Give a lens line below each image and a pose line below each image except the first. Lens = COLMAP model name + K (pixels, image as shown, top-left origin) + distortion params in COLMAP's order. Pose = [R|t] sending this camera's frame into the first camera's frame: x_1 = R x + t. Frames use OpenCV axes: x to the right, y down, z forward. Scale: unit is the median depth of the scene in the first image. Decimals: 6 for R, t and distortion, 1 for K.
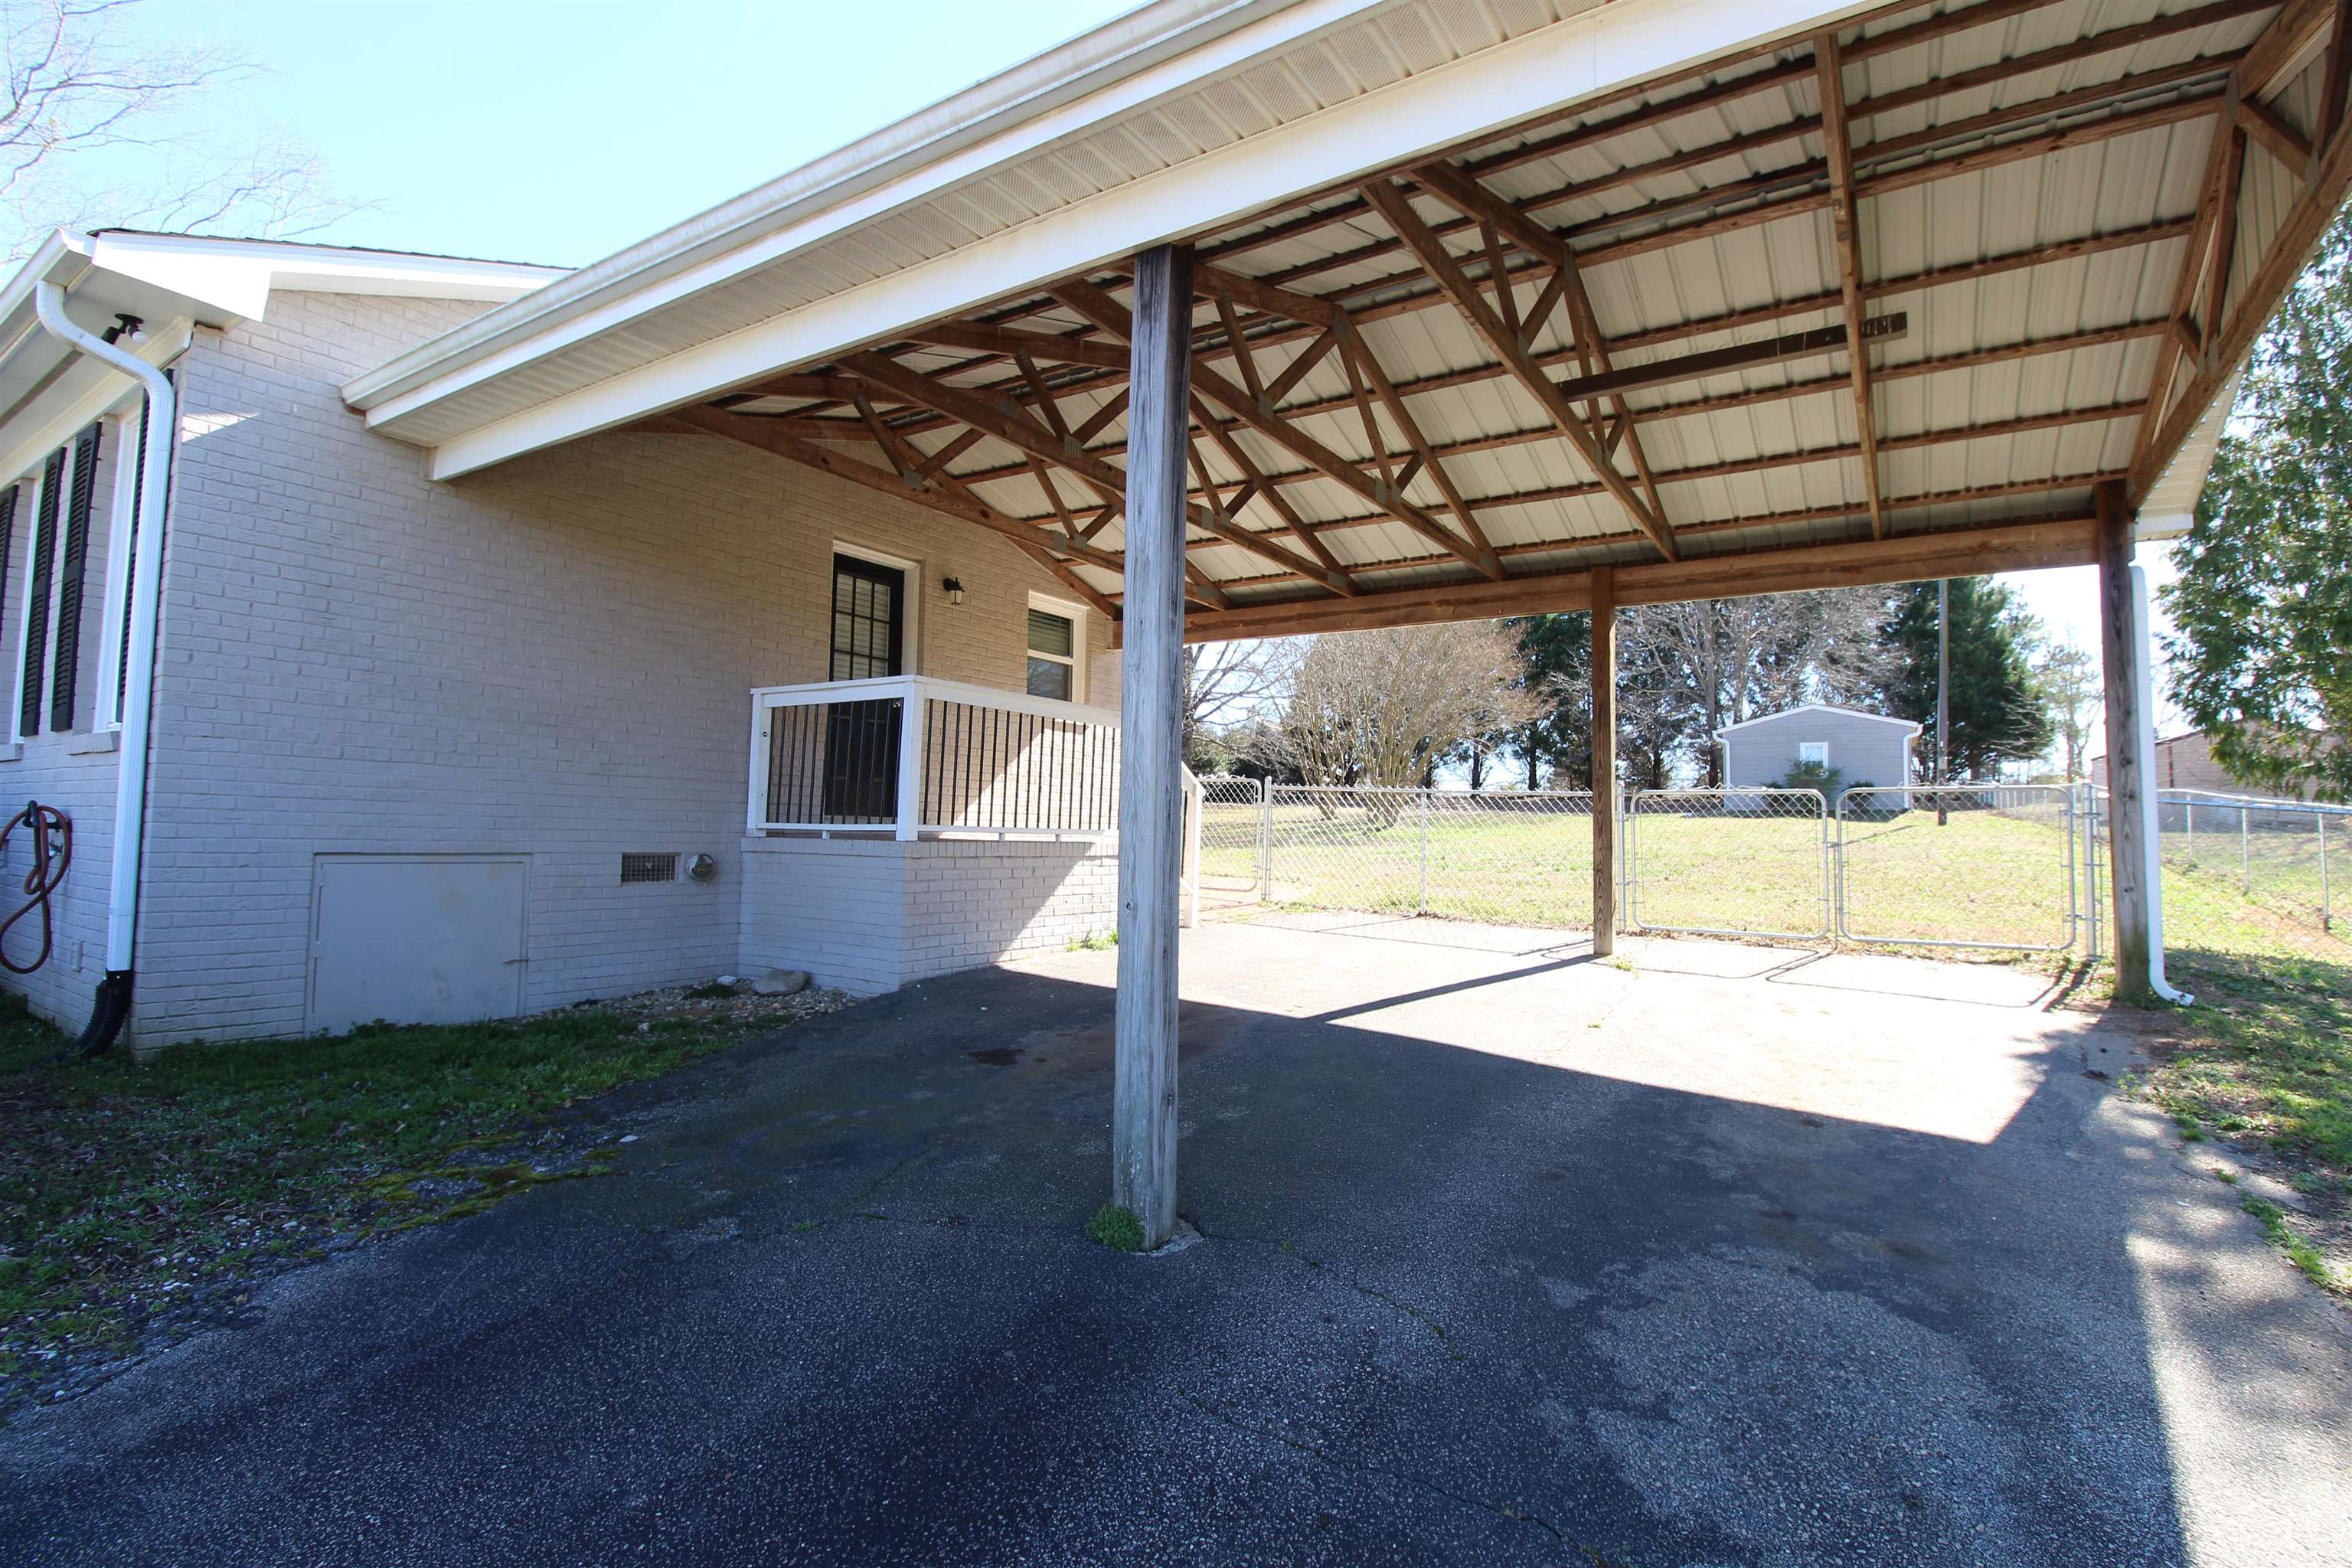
lens RADIAL K [[1099.2, 0, 1195.9], [0, 1099.2, 762.2], [0, 0, 1]] dist [0.003779, -0.014637]
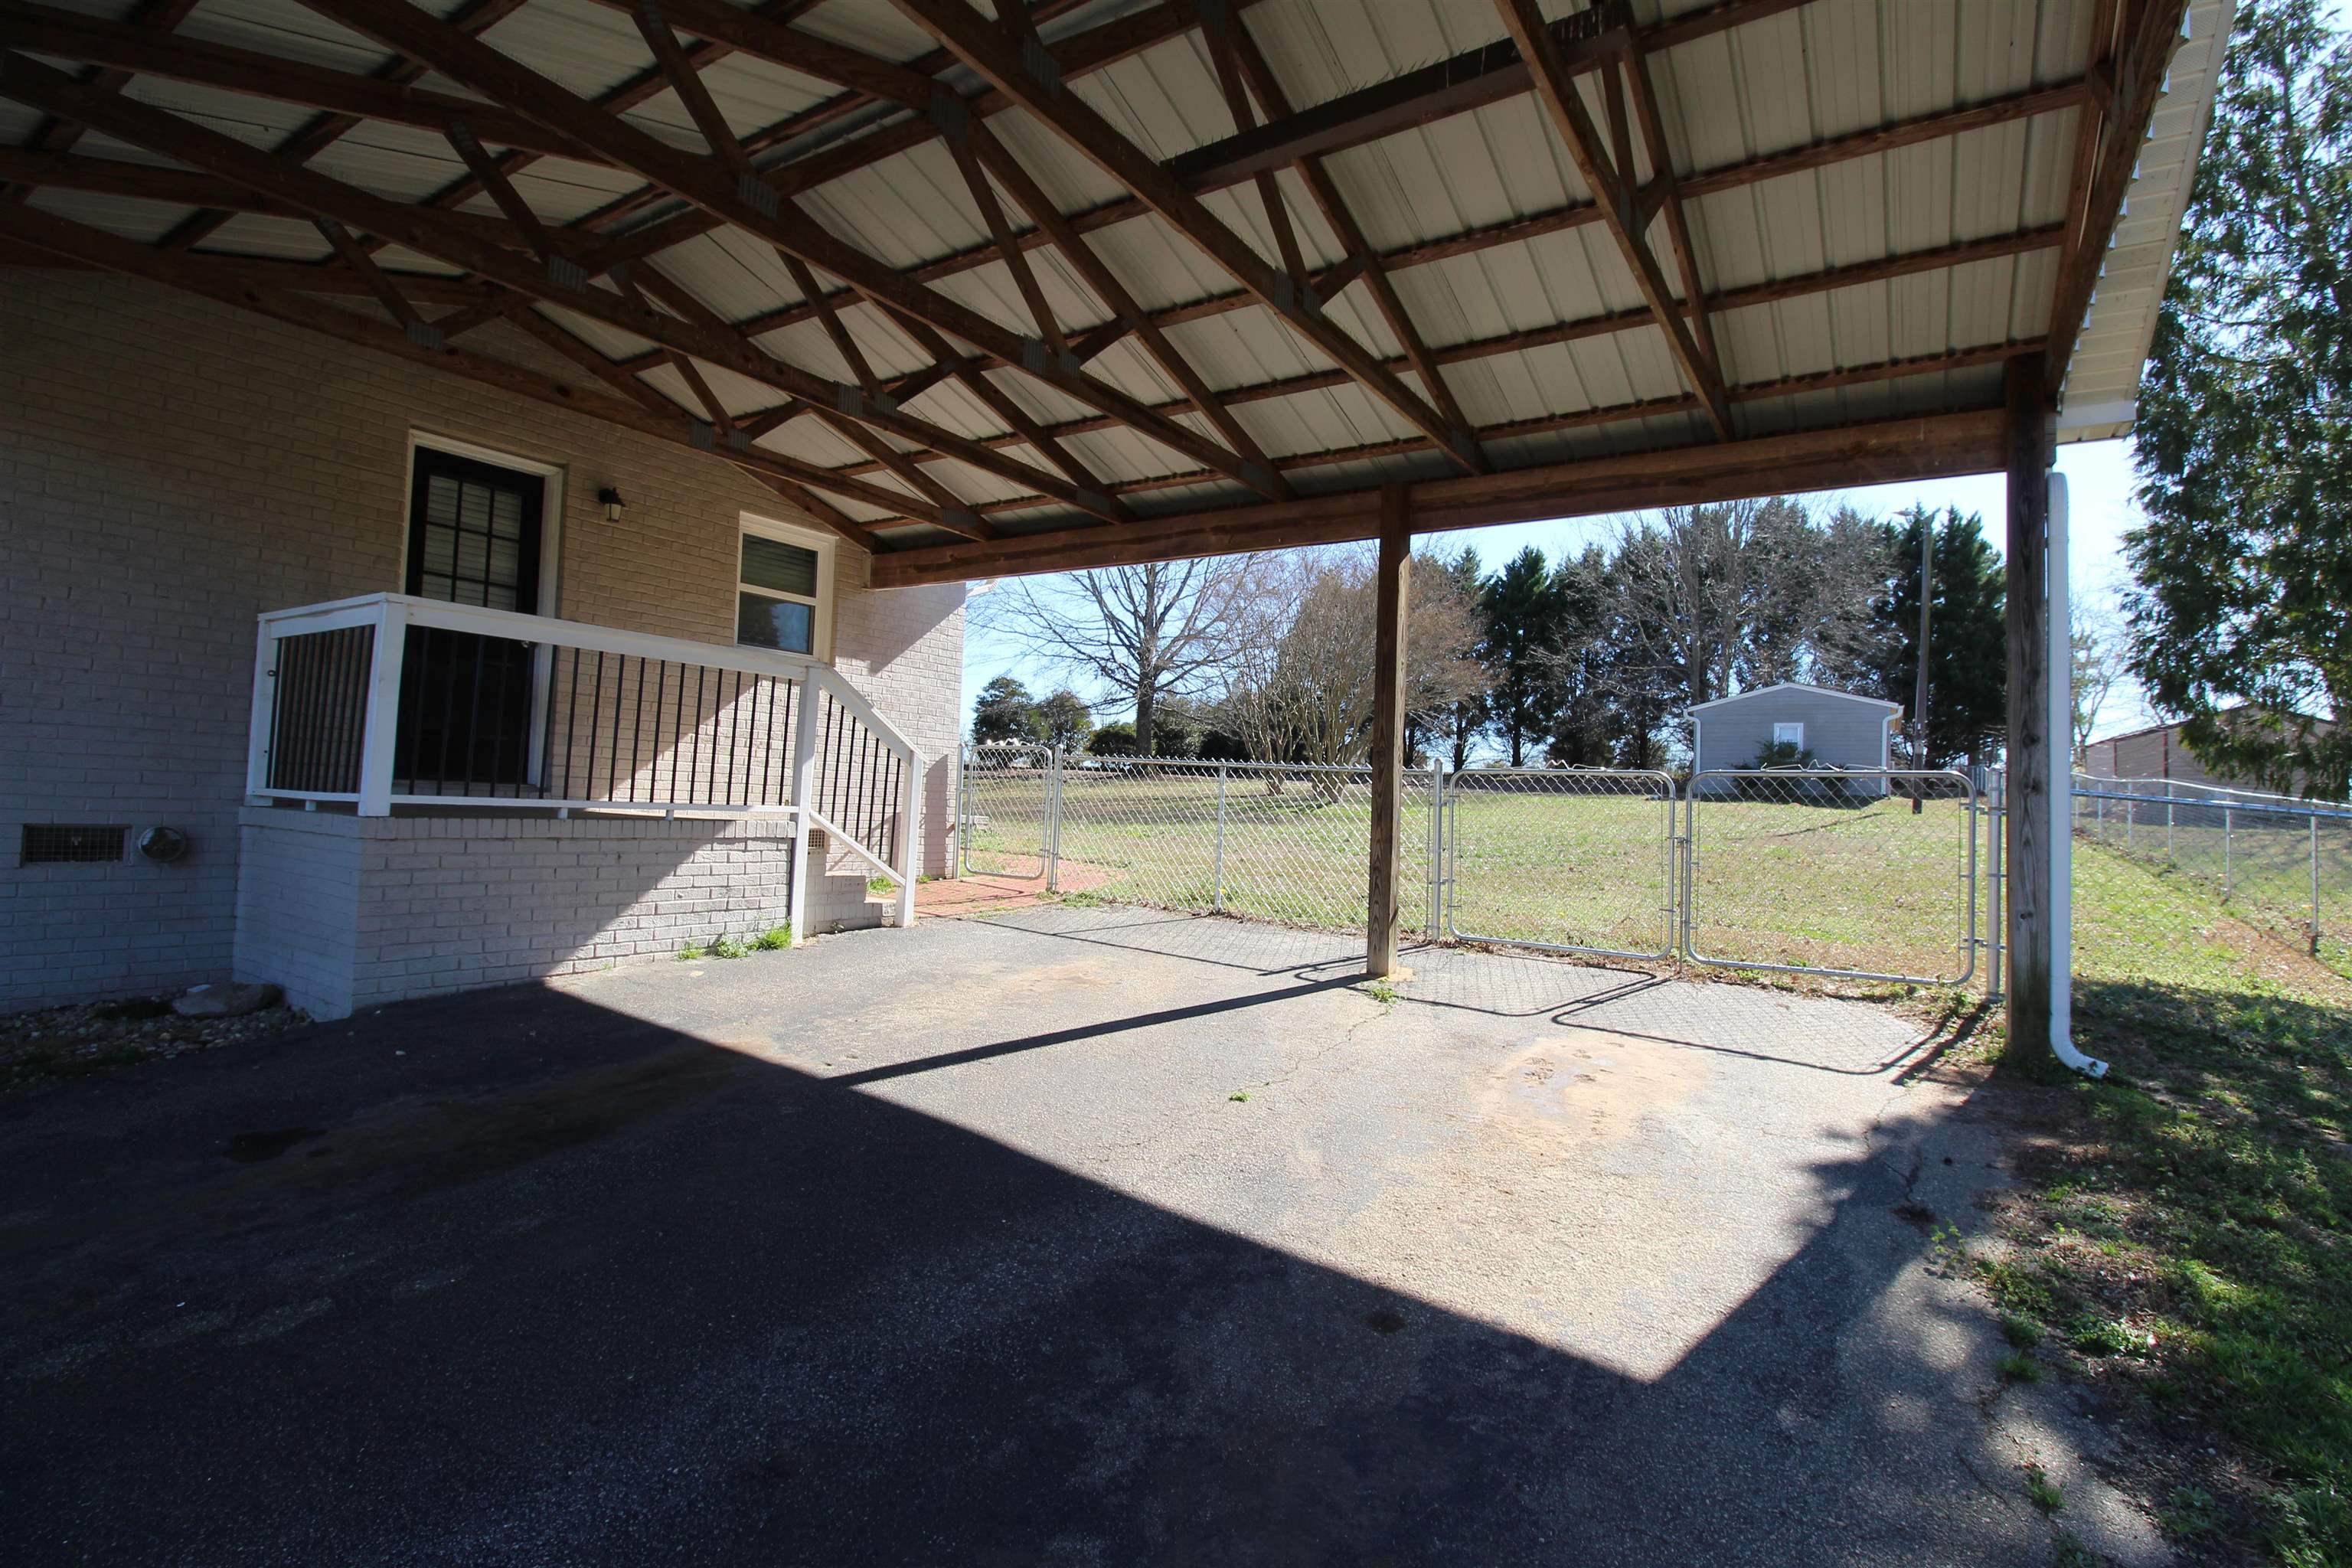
lens RADIAL K [[1099.2, 0, 1195.9], [0, 1099.2, 762.2], [0, 0, 1]] dist [0.003779, -0.014637]
pose [[0.999811, 0.018882, -0.004706, 0.246447], [-0.018755, 0.999494, 0.025684, 0.004705], [0.005189, -0.025591, 0.999659, 0.219948]]
